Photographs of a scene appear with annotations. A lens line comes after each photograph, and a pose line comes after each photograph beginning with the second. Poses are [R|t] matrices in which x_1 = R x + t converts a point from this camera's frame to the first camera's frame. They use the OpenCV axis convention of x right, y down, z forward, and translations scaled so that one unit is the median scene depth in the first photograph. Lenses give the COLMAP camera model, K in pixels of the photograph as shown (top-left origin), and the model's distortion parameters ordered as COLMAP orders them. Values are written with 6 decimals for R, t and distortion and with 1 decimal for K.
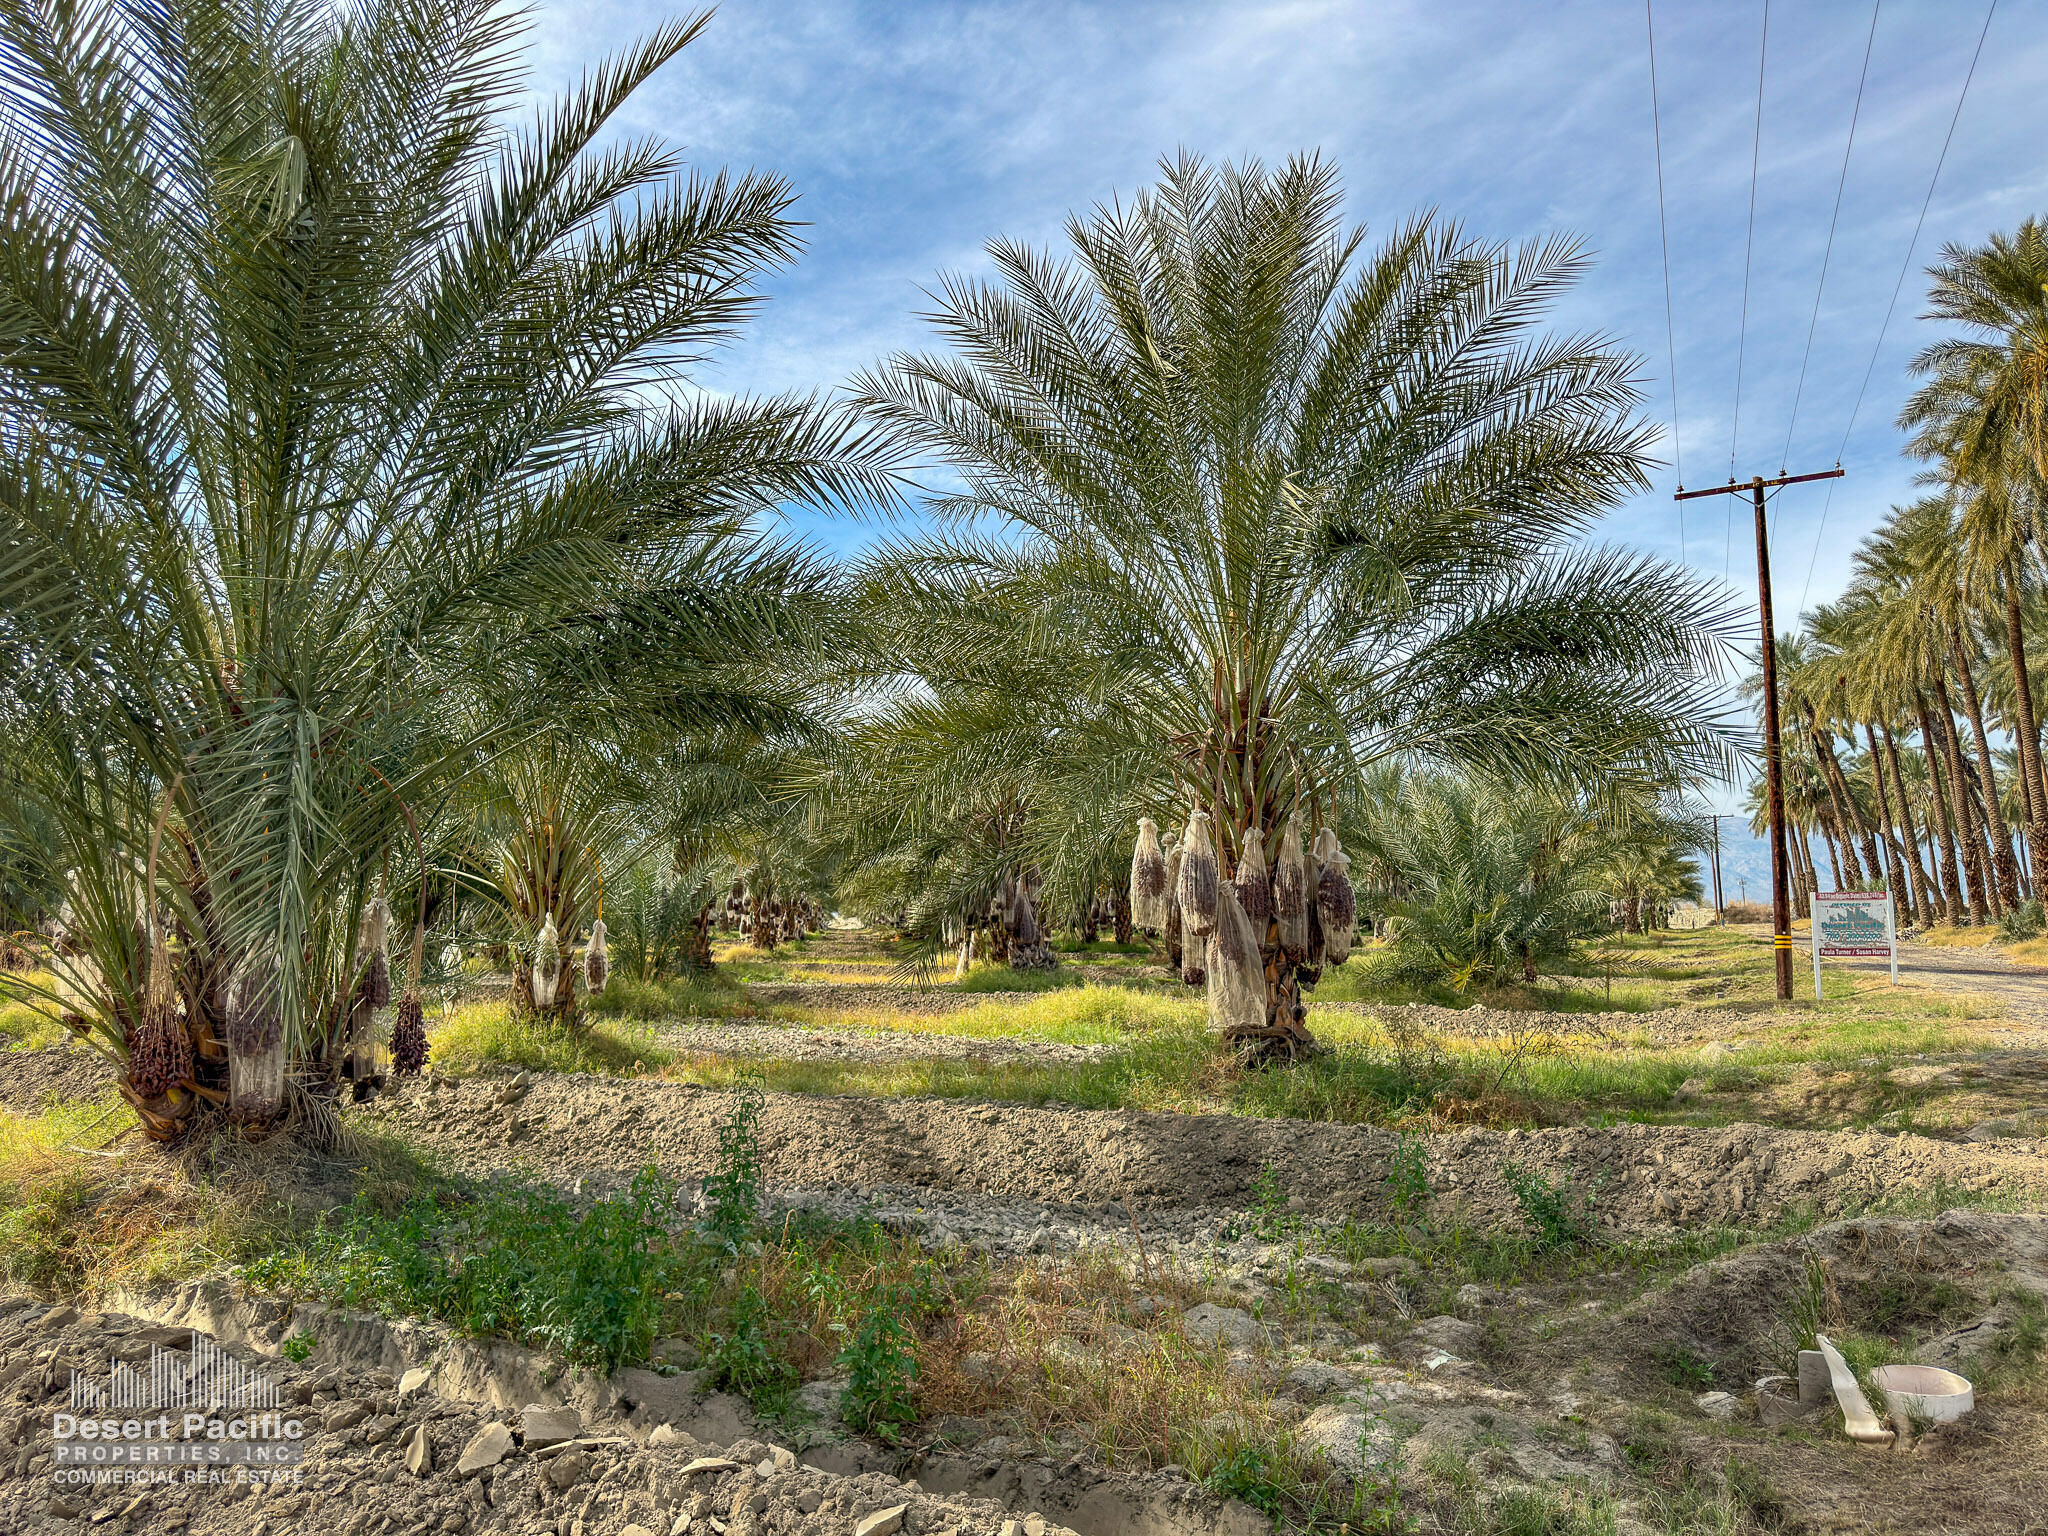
lens RADIAL K [[1433.4, 0, 1020.9], [0, 1433.4, 759.9], [0, 0, 1]] dist [0.071203, -0.088978]
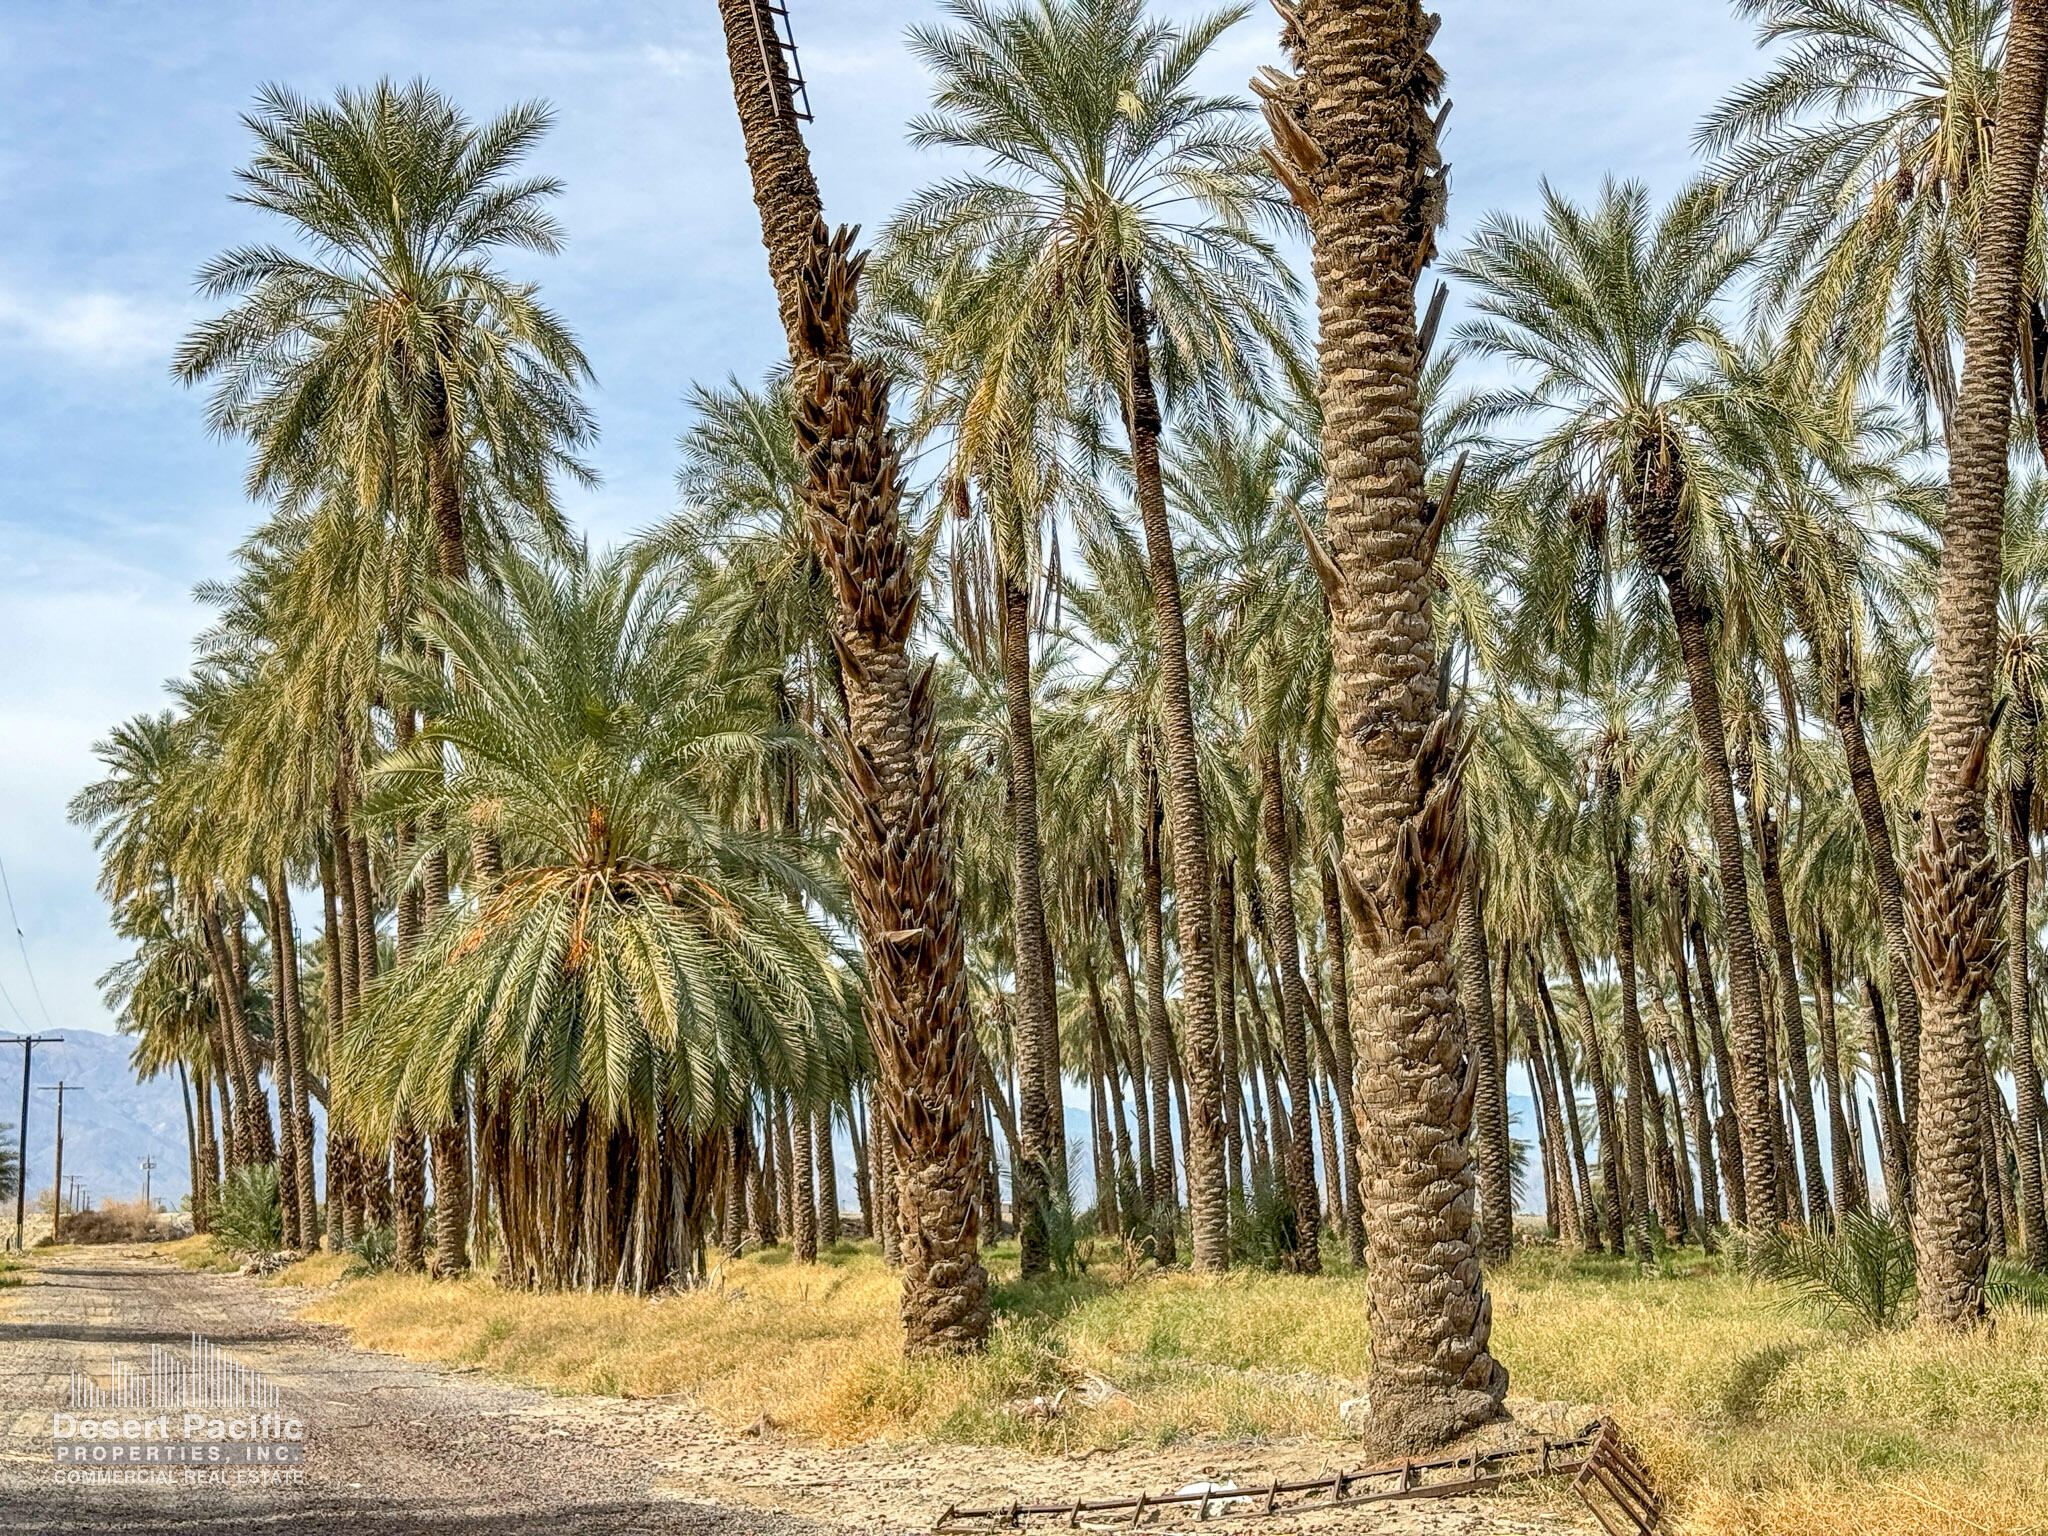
lens RADIAL K [[2859.6, 0, 1033.9], [0, 2859.6, 786.4], [0, 0, 1]] dist [0.108625, 0.000000]
pose [[0.737504, 0.110419, 0.666254, 0.113521], [-0.081375, 0.993885, -0.074641, -0.011185], [-0.670422, 0.000832, 0.741980, -0.069799]]
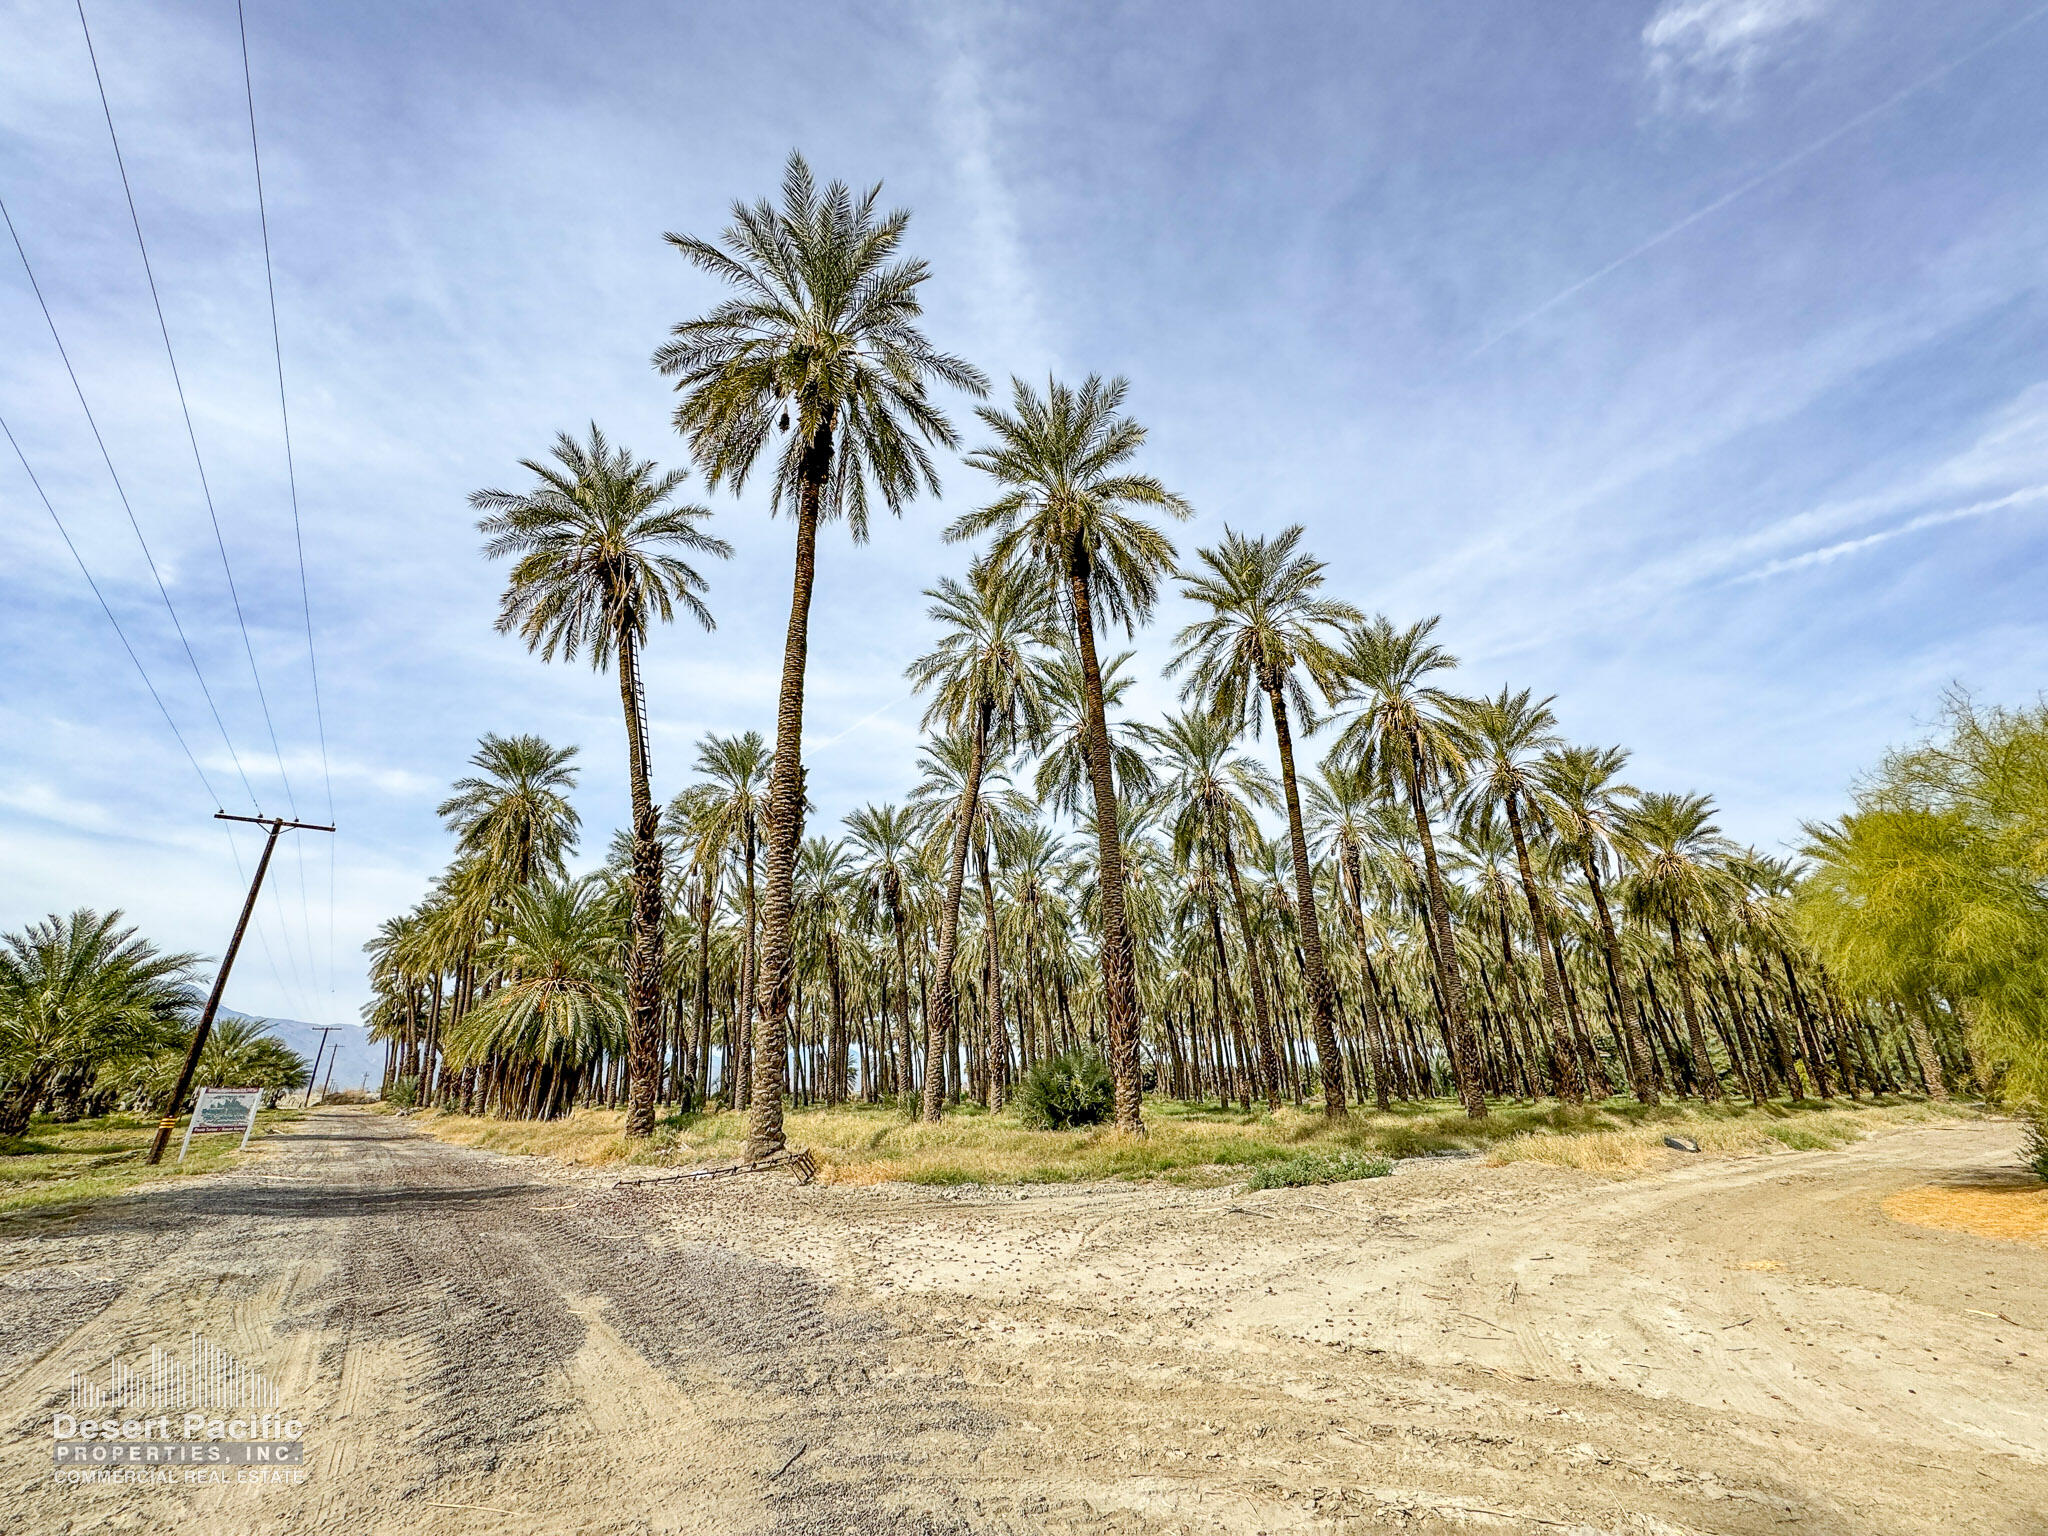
lens RADIAL K [[811.7, 0, 1027.3], [0, 811.7, 766.9], [0, 0, 1]] dist [-0.004227, 0.000537]
pose [[0.454393, 0.335389, 0.825252, 0.082779], [-0.092787, 0.939196, -0.330607, -0.017653], [-0.885956, 0.073652, 0.457884, -0.127447]]
